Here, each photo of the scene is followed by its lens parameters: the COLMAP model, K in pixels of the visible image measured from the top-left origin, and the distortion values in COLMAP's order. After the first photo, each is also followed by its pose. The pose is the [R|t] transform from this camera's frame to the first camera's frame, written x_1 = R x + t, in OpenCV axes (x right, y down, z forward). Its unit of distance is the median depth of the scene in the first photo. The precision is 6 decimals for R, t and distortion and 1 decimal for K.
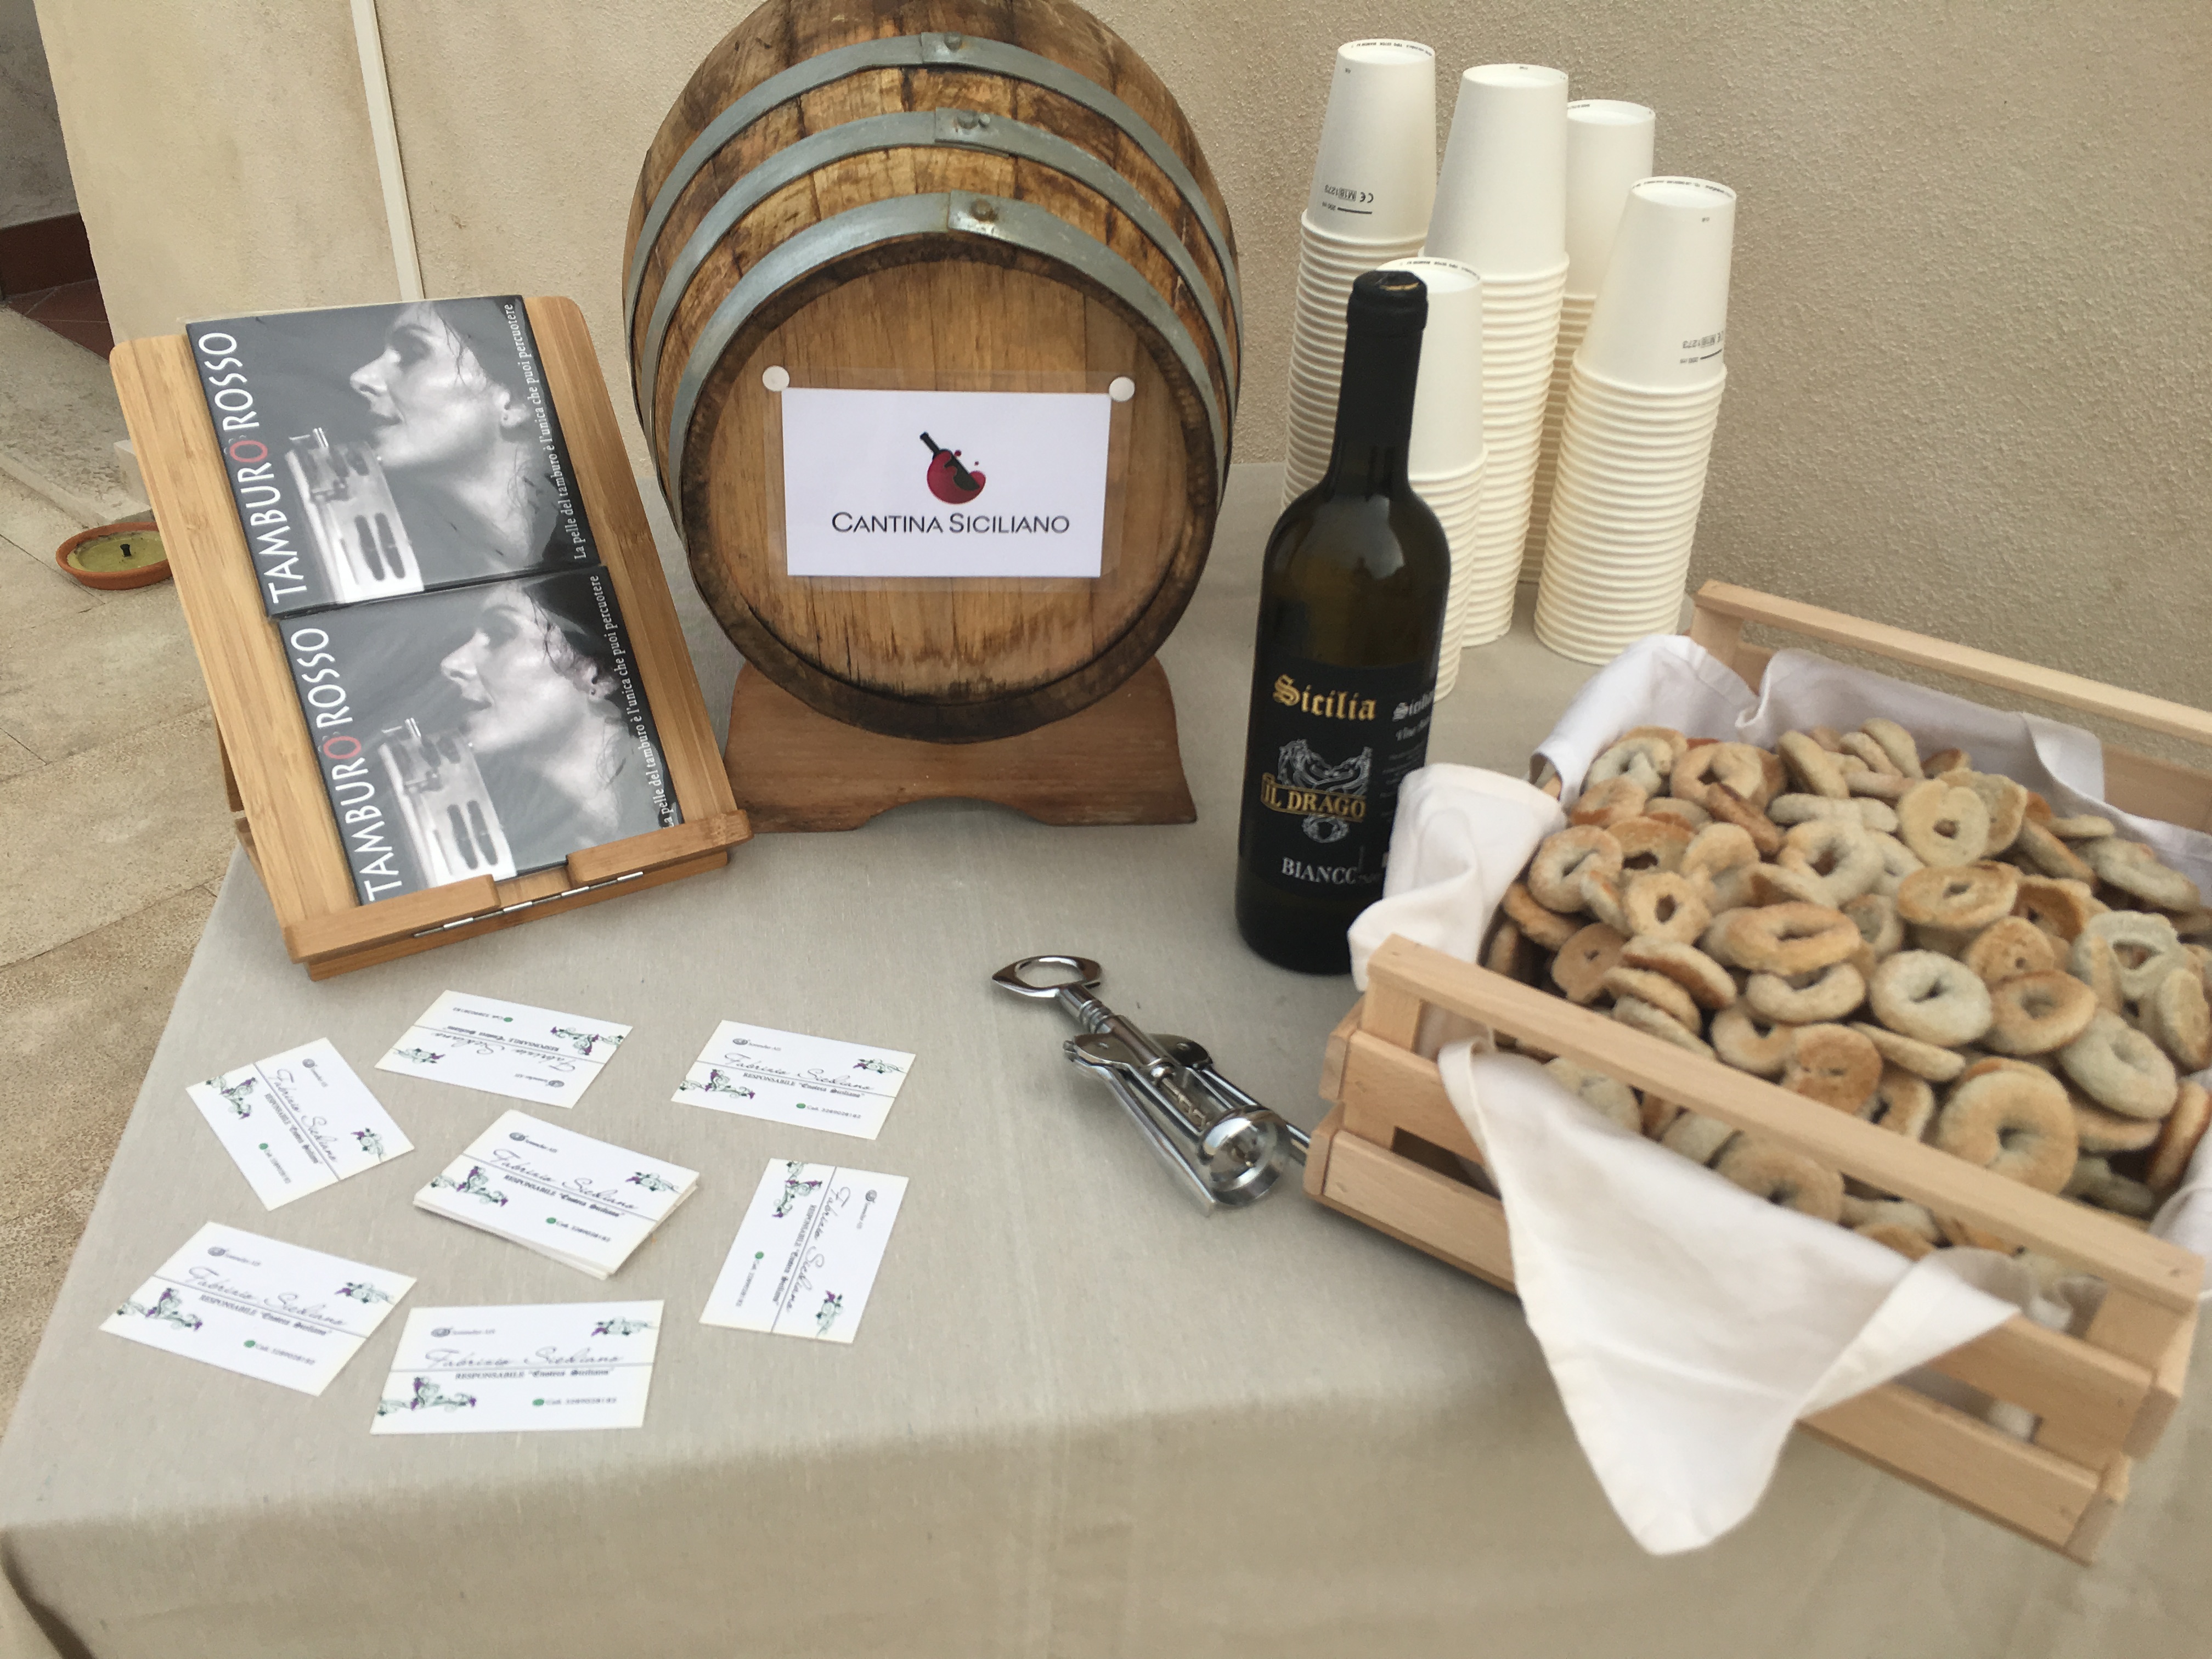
lens RADIAL K [[1844.3, 0, 1071.4], [0, 1844.3, 826.0], [0, 0, 1]] dist [0.054530, -0.060897]
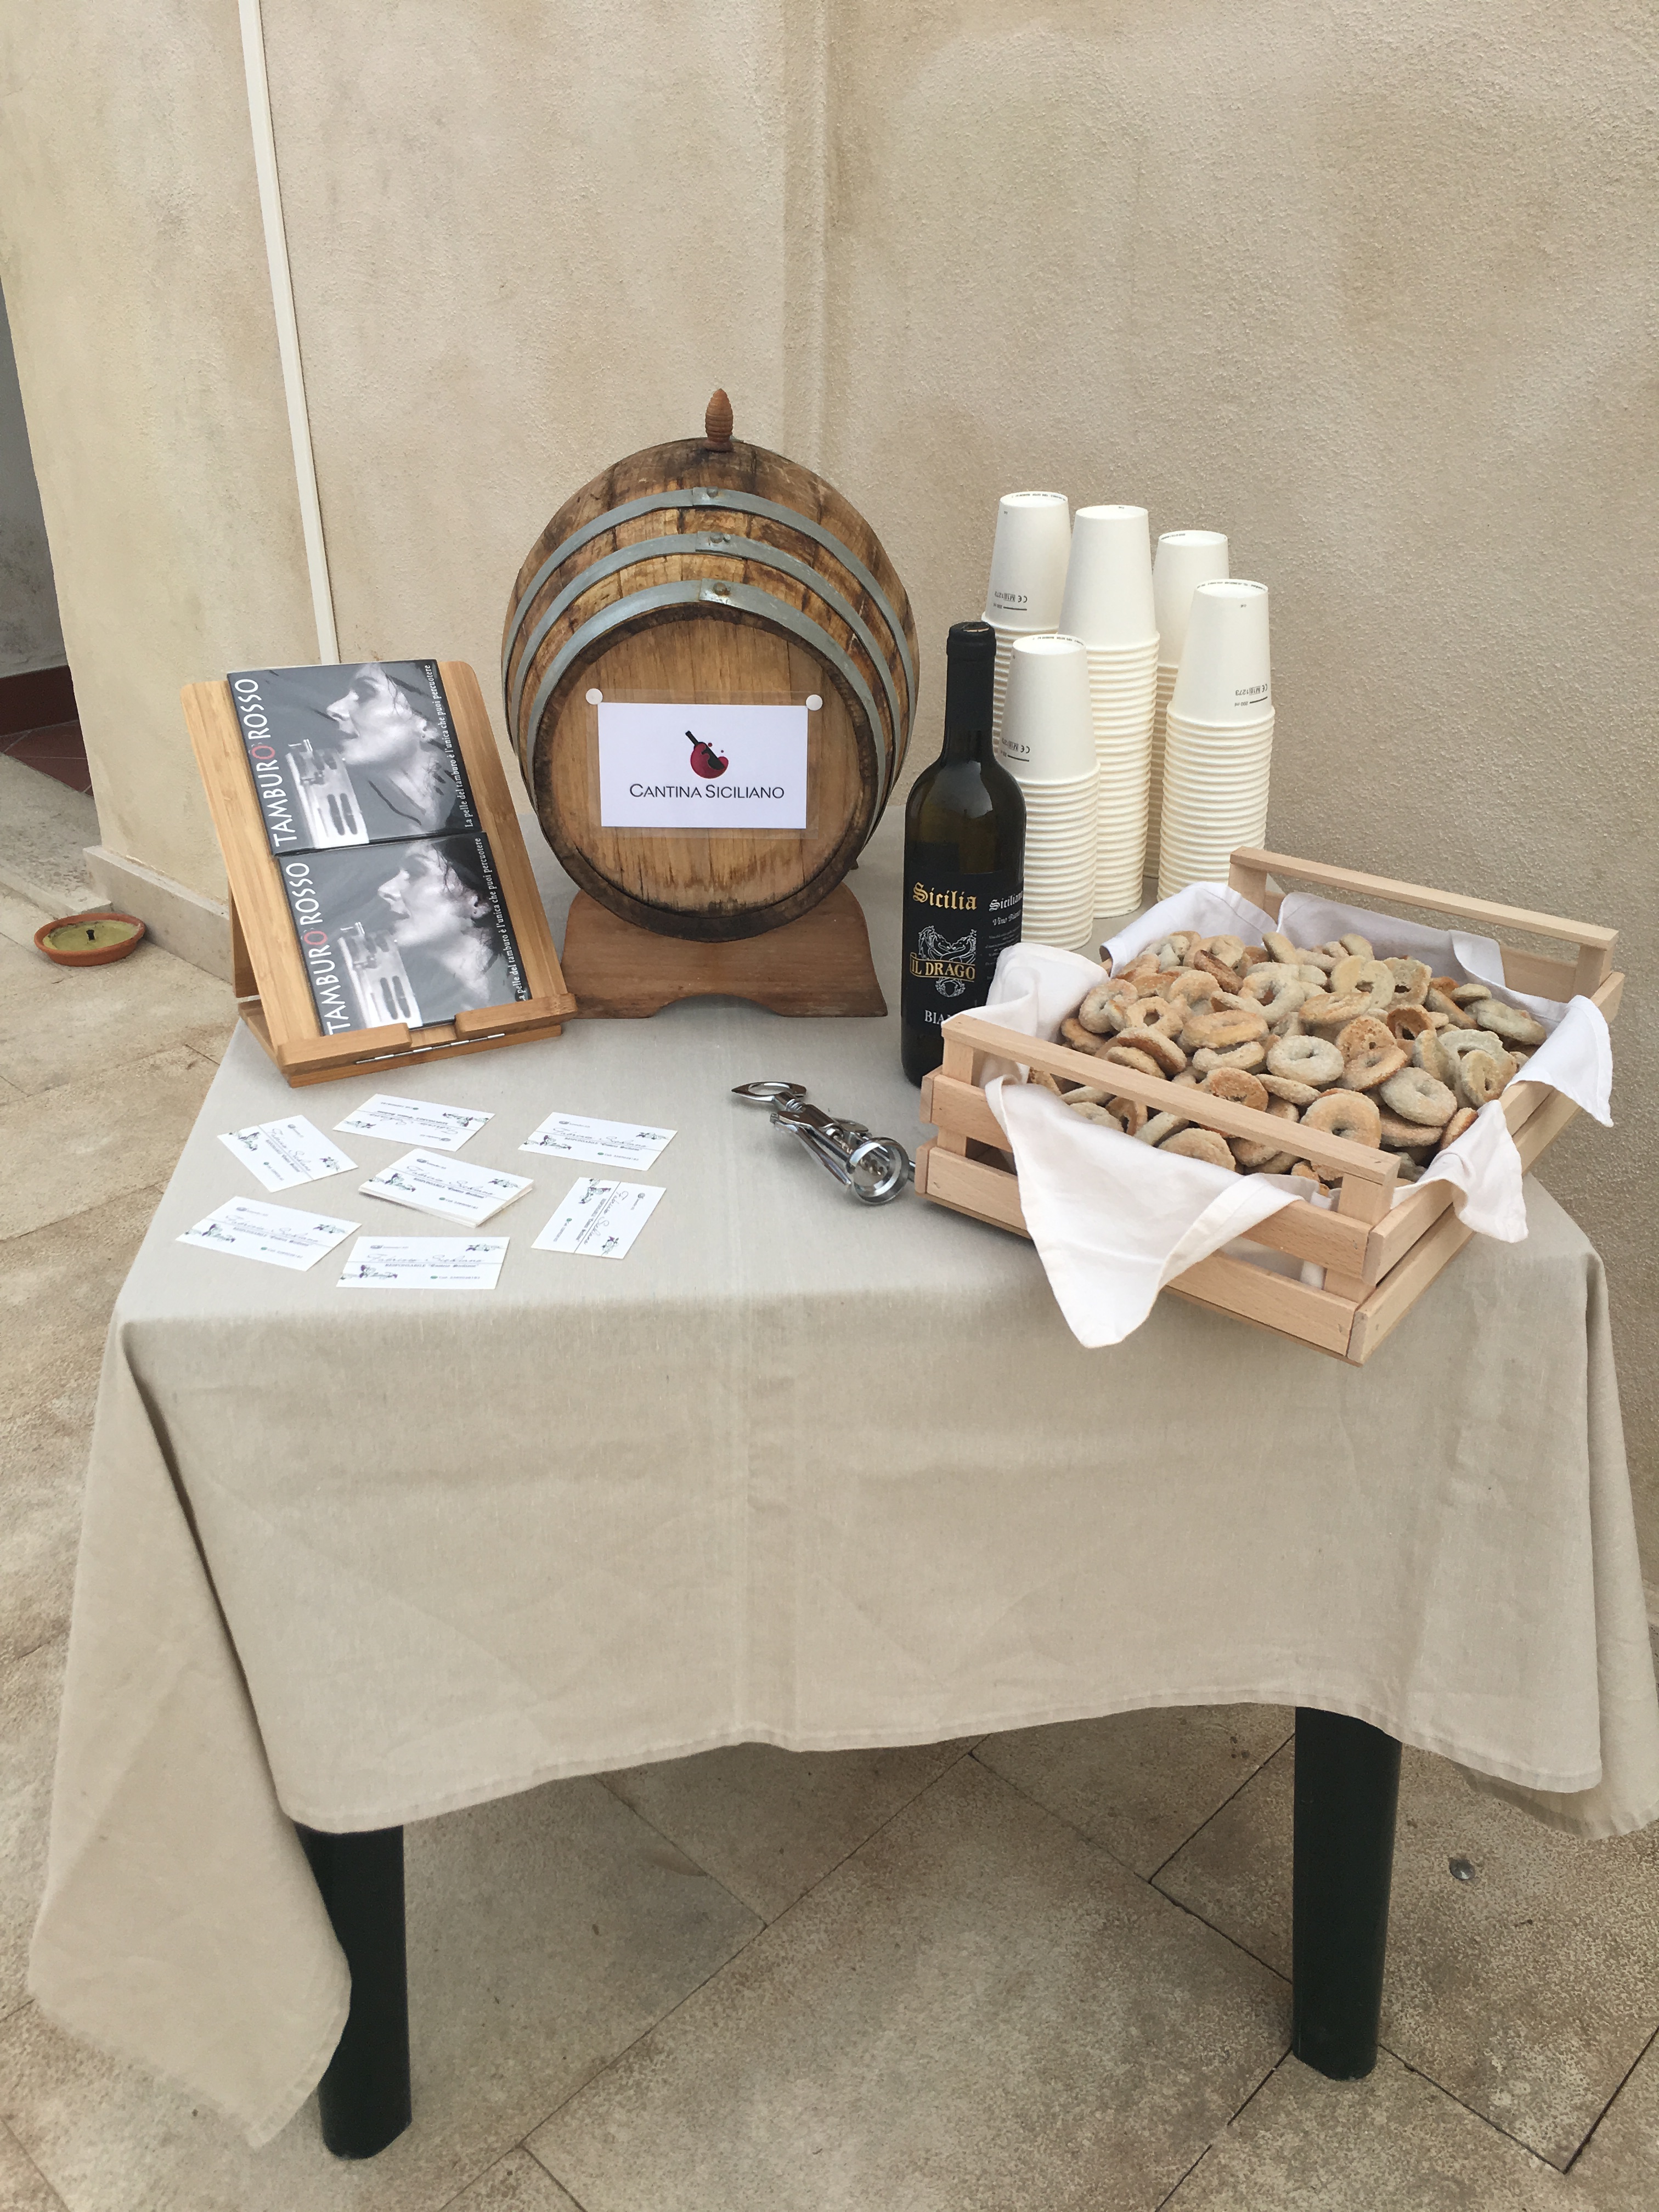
lens RADIAL K [[1870.9, 0, 829.5], [0, 1870.9, 1106.0], [0, 0, 1]] dist [0.008691, 0.142969]
pose [[0.998083, 0.001842, -0.061868, 0.132954], [-0.007971, 0.995058, -0.098979, 0.248535], [0.061380, 0.099282, 0.993164, -0.513247]]
